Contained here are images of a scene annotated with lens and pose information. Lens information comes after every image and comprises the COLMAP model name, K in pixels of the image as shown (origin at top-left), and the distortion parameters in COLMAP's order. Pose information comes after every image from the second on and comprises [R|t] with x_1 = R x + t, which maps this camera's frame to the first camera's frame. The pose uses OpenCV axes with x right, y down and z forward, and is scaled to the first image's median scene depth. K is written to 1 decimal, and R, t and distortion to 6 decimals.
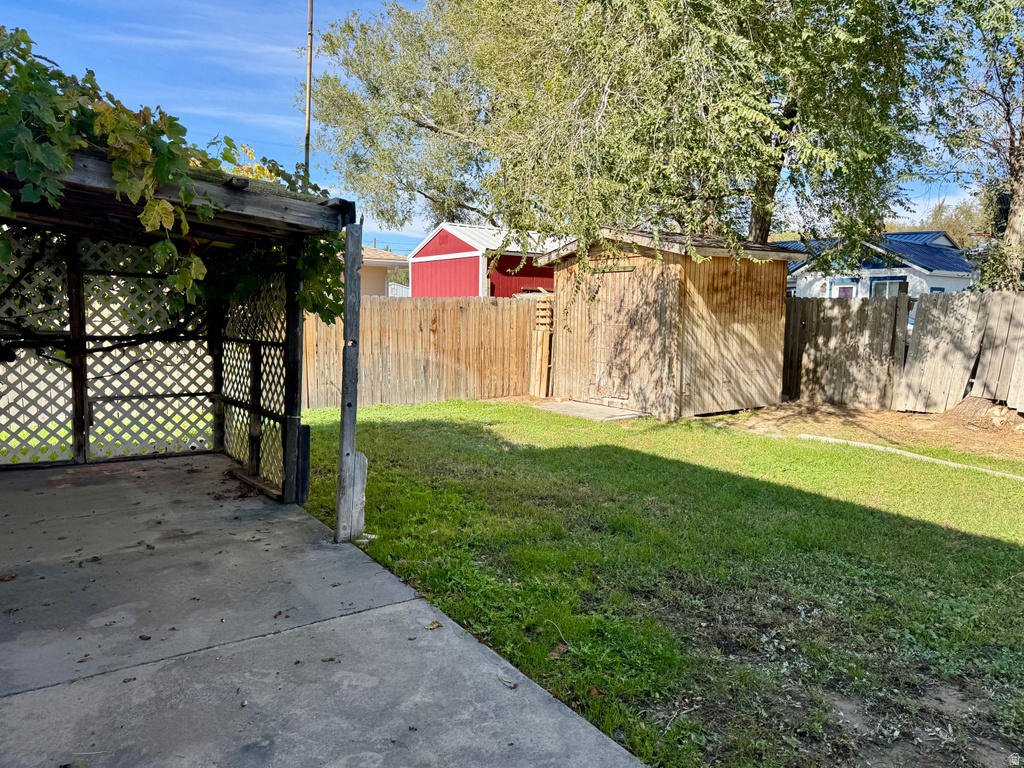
lens RADIAL K [[722.8, 0, 512.0], [0, 722.8, 384.0], [0, 0, 1]] dist [0.214570, -0.414694]
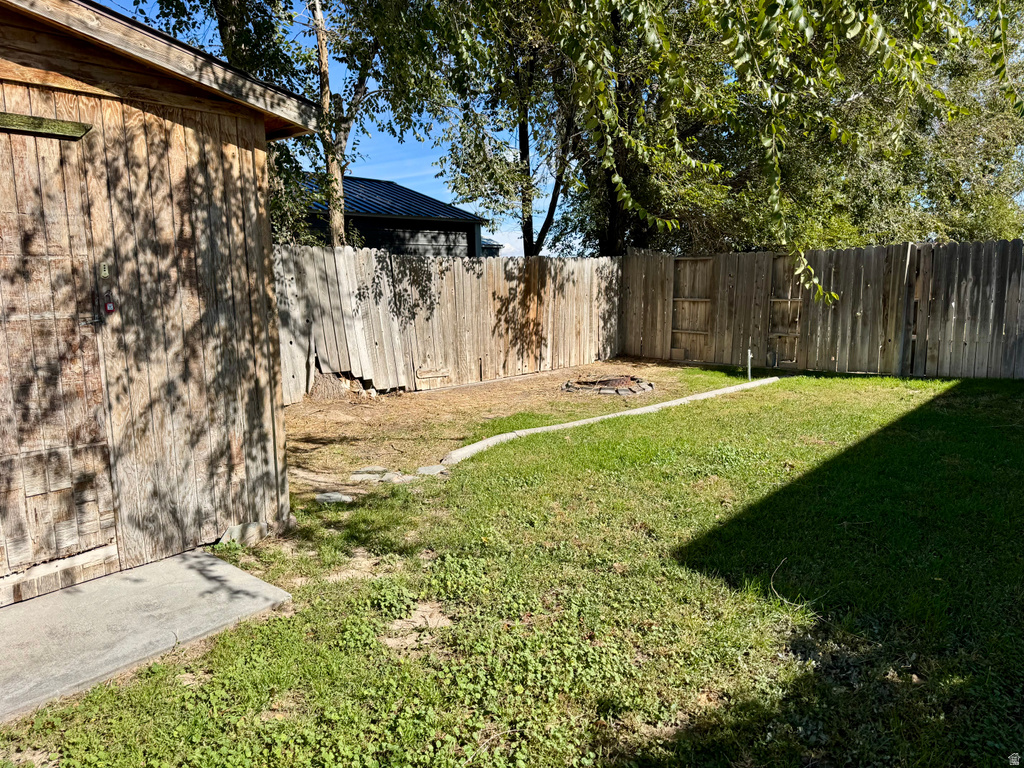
lens RADIAL K [[716.2, 0, 512.0], [0, 716.2, 384.0], [0, 0, 1]] dist [0.066745, -0.080386]
pose [[-0.232317, -0.155357, 0.960153, -0.191603], [0.107792, 0.976968, 0.184159, -0.092061], [-0.966649, 0.146280, -0.210220, 0.917654]]
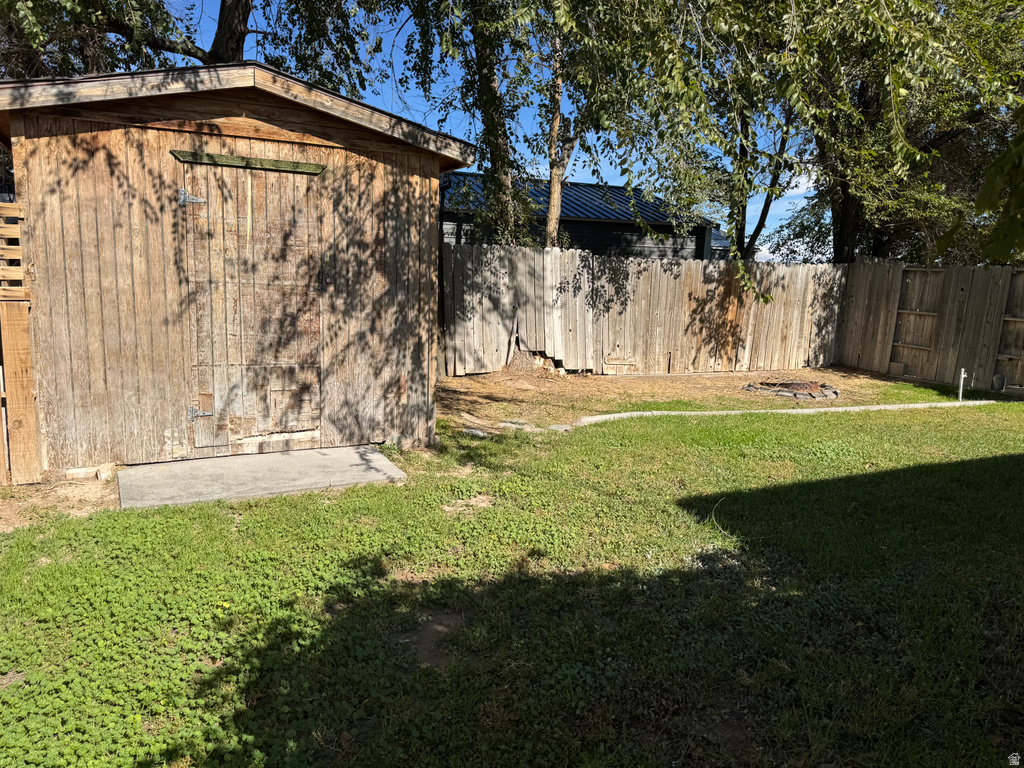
lens RADIAL K [[722.8, 0, 512.0], [0, 722.8, 384.0], [0, 0, 1]] dist [0.214570, -0.414694]
pose [[0.173970, -0.154885, 0.972494, -0.330618], [0.066471, 0.987148, 0.145328, -0.079716], [-0.982505, 0.039360, 0.182030, 0.796904]]
